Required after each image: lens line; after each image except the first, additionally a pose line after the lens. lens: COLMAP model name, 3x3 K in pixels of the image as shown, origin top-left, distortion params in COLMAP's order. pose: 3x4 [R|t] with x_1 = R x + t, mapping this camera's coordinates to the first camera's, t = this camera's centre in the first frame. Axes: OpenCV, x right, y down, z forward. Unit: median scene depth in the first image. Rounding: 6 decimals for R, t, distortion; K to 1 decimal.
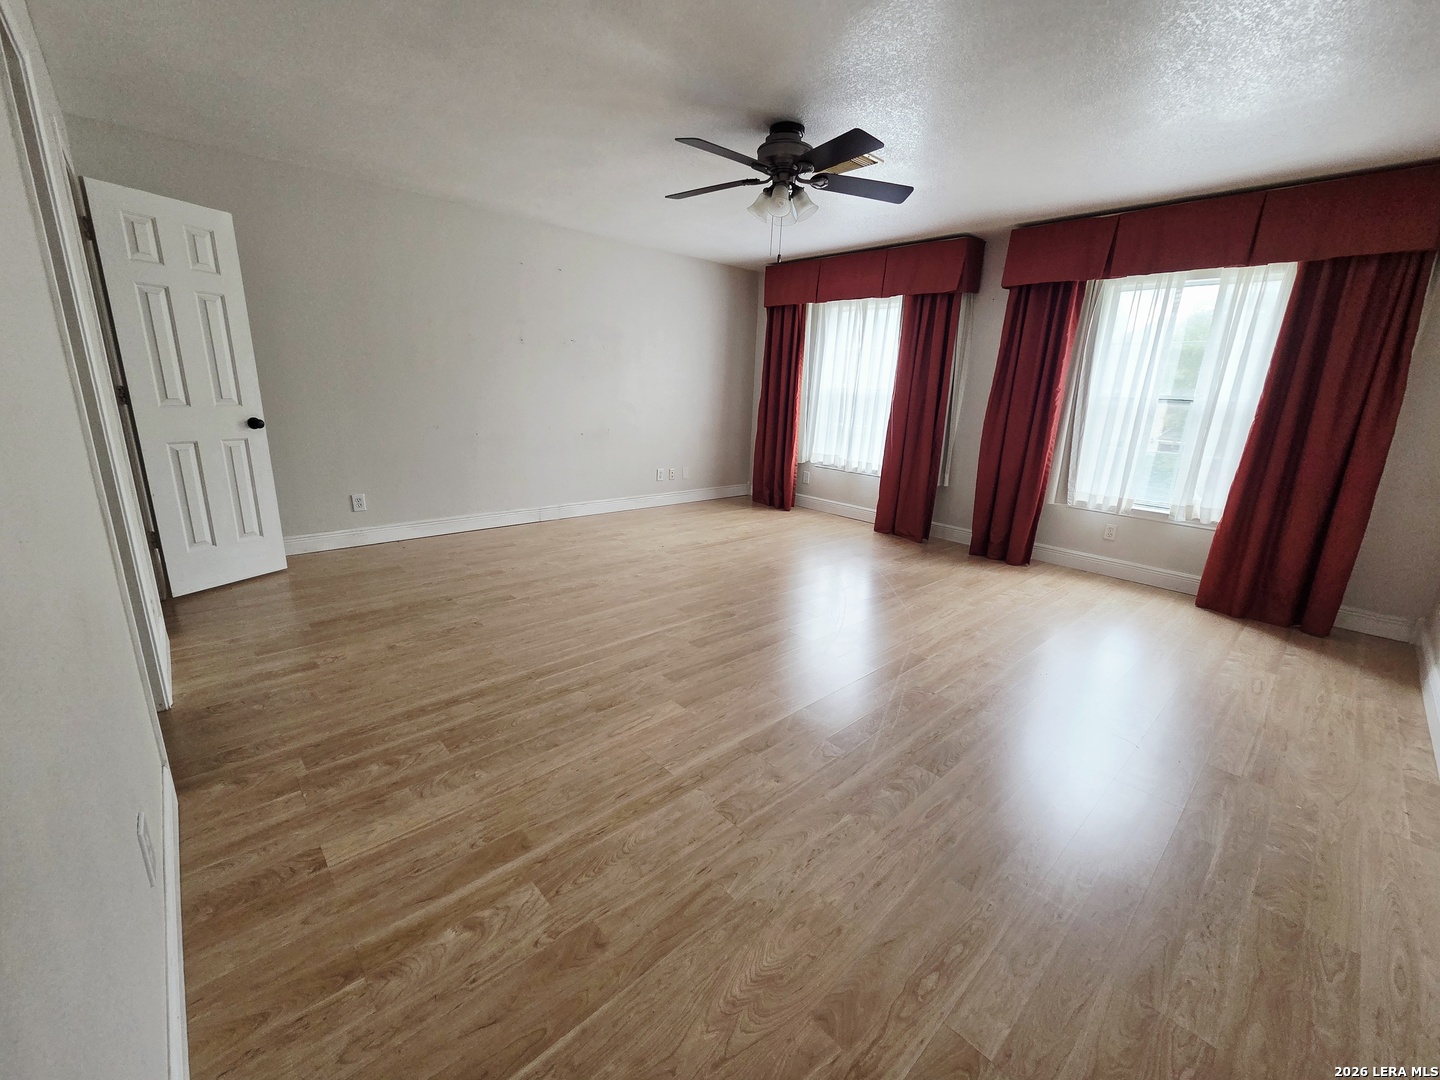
lens RADIAL K [[595.9, 0, 714.7], [0, 595.9, 541.5], [0, 0, 1]] dist [0.003632, -0.000176]
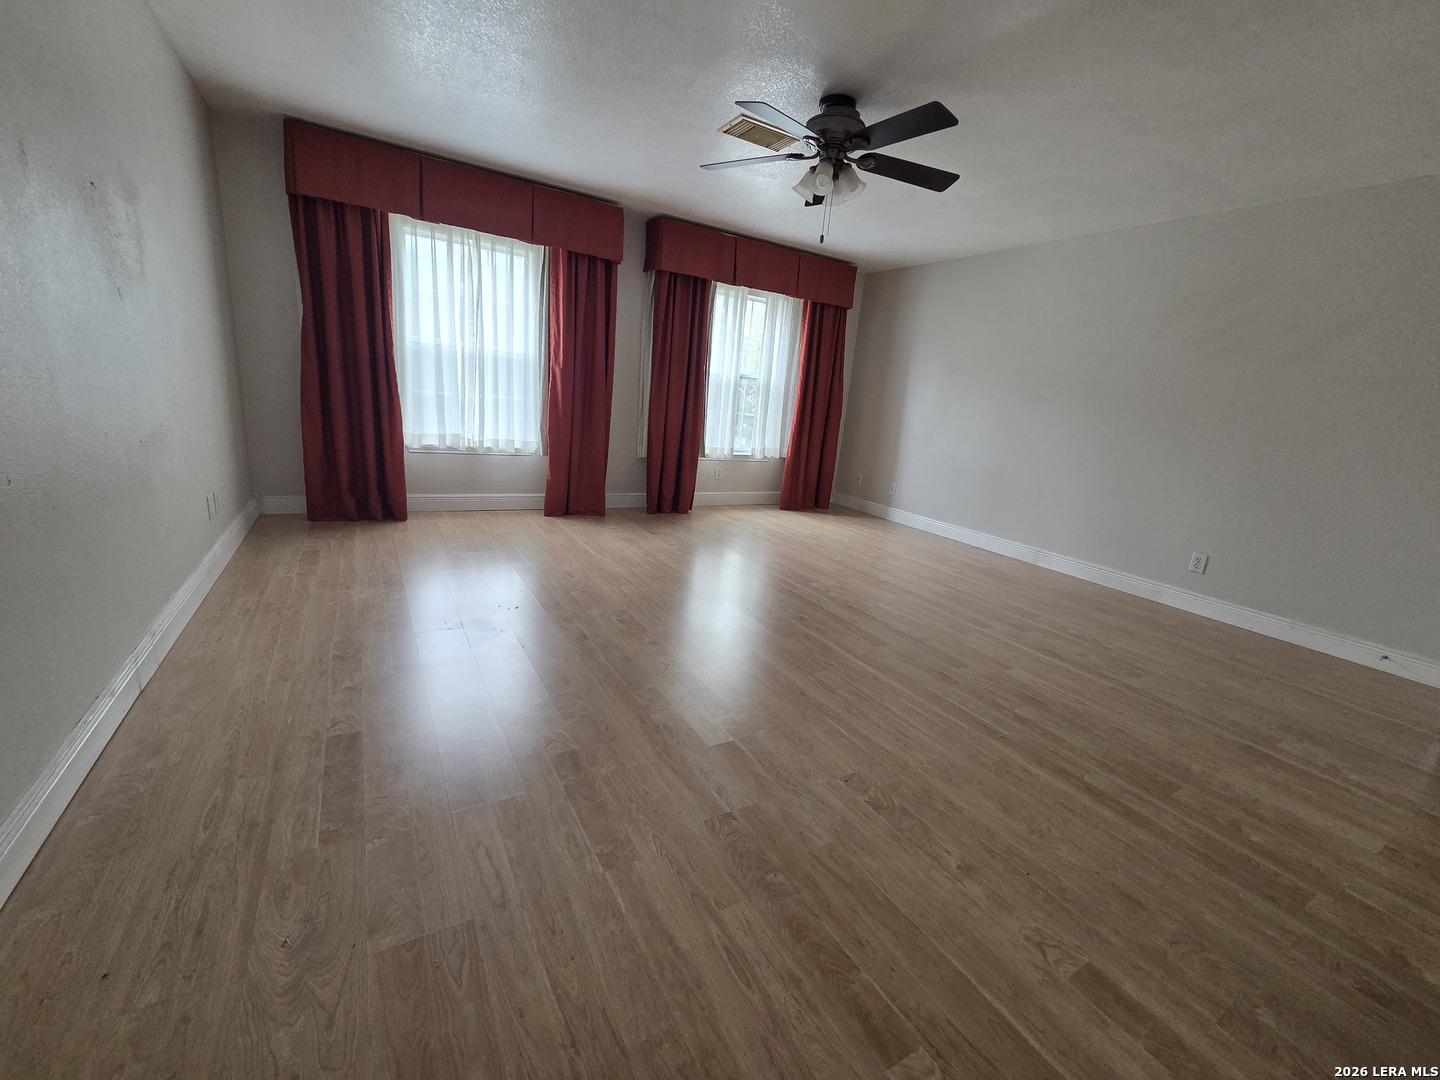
lens RADIAL K [[595.9, 0, 719.6], [0, 595.9, 544.8], [0, 0, 1]] dist [0.003632, -0.000176]
pose [[0.204396, -0.267203, 0.941714, -1.186220], [0.168332, 0.957287, 0.235086, -0.320843], [-0.964306, 0.110470, 0.240645, 1.220427]]
